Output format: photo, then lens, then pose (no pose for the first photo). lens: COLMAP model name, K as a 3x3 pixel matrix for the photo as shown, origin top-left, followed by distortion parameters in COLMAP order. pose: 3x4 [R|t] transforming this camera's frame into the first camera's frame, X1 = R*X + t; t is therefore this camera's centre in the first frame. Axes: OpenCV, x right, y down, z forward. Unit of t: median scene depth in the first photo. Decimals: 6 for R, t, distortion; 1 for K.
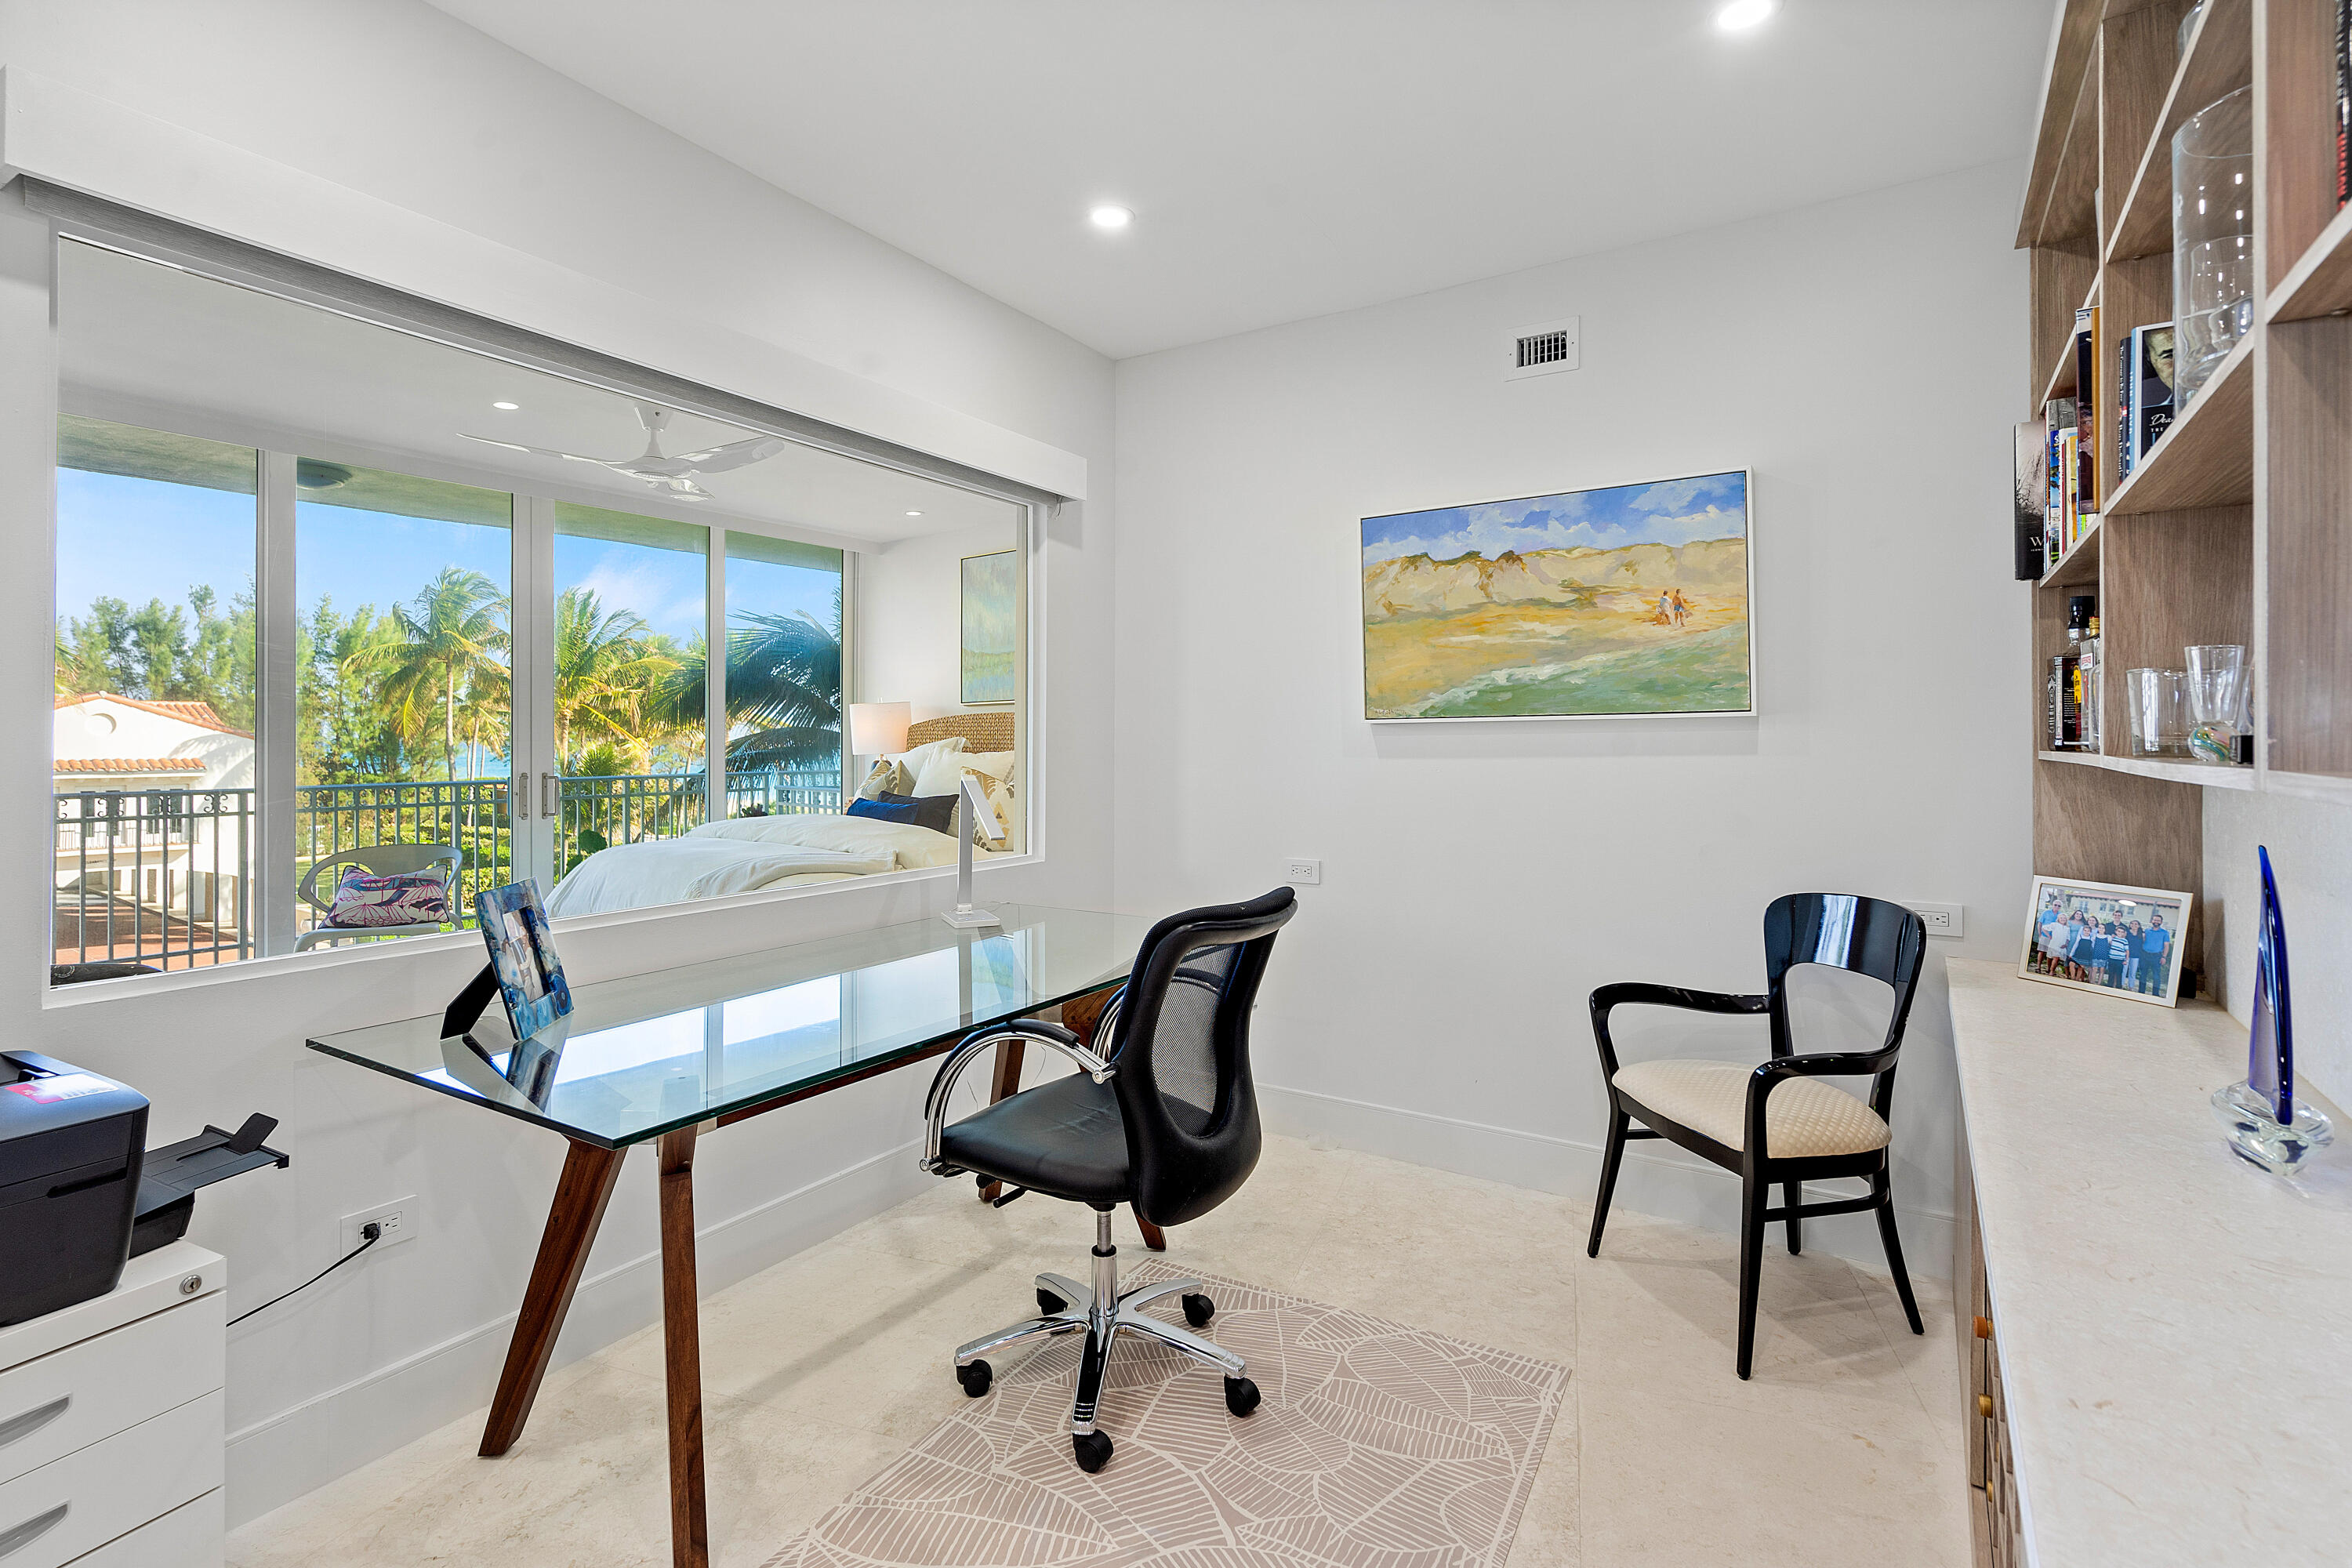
lens RADIAL K [[1099.2, 0, 1128.5], [0, 1099.2, 715.8], [0, 0, 1]] dist [-0.005193, 0.003271]
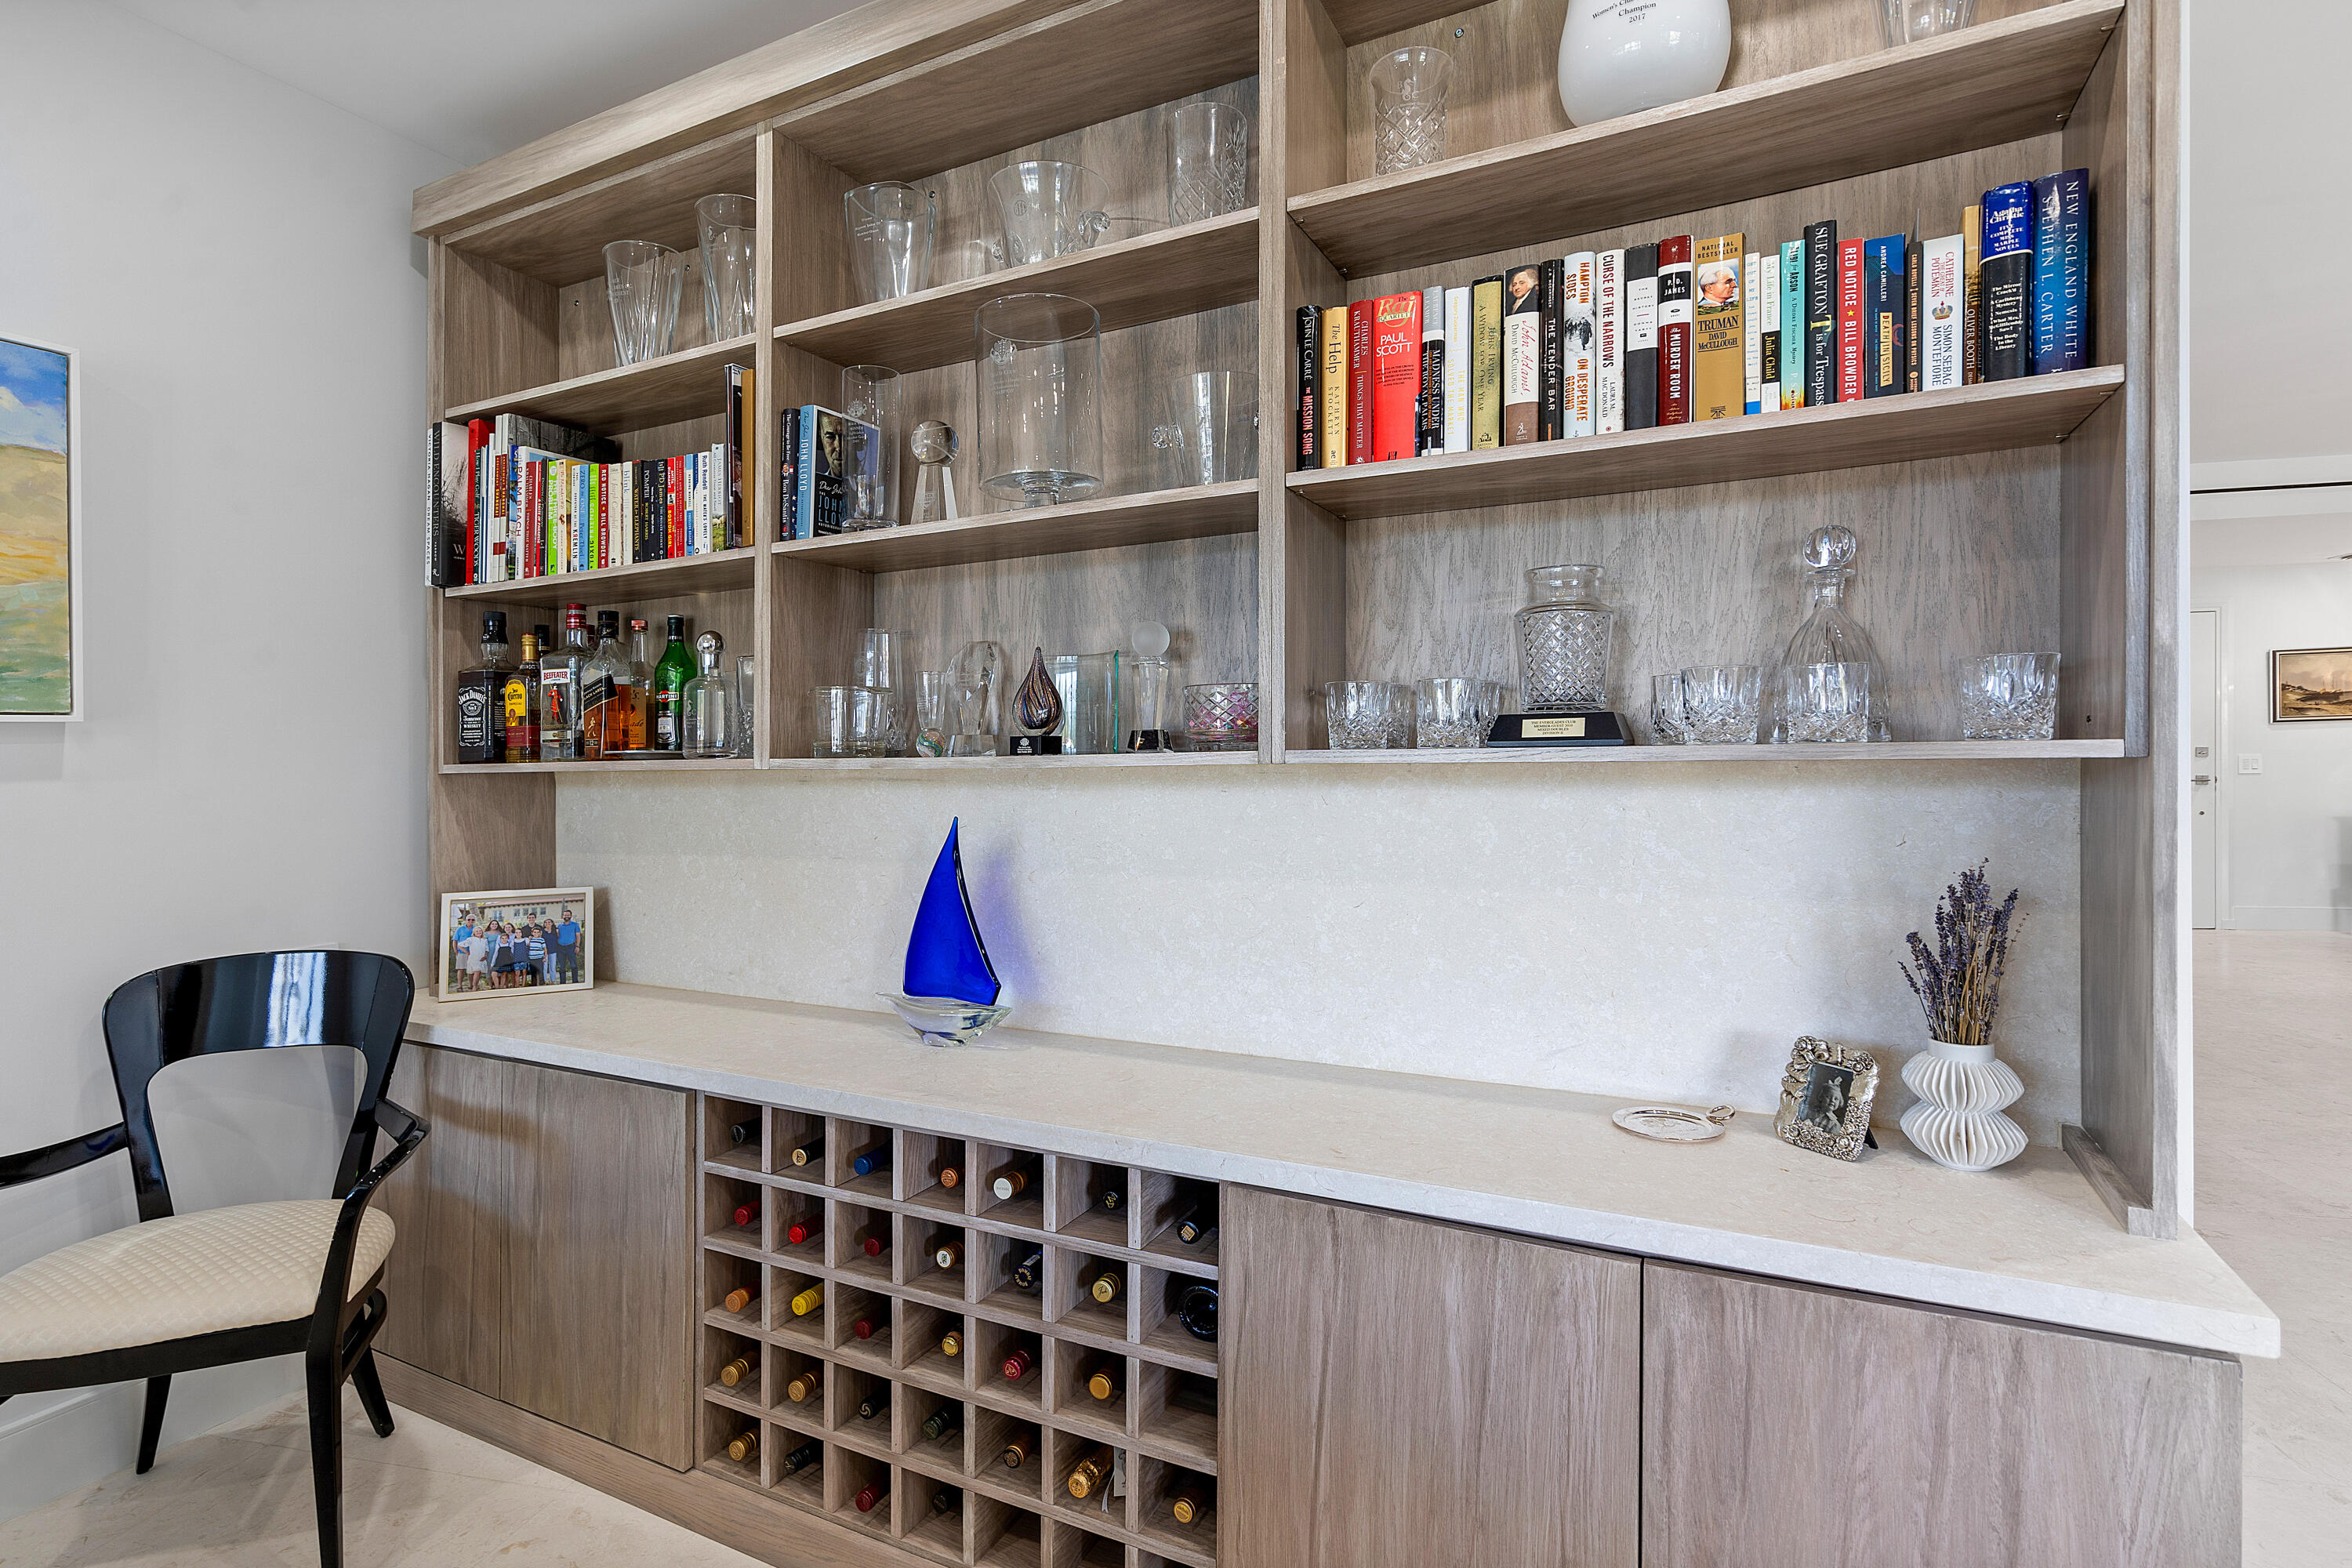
lens RADIAL K [[1099.2, 0, 1179.9], [0, 1099.2, 755.6], [0, 0, 1]] dist [-0.005193, 0.003271]
pose [[-0.116287, 0.003258, 0.993210, -0.218793], [-0.005820, 0.999975, -0.003962, 0.024289], [-0.993199, -0.006241, -0.116265, 0.480963]]
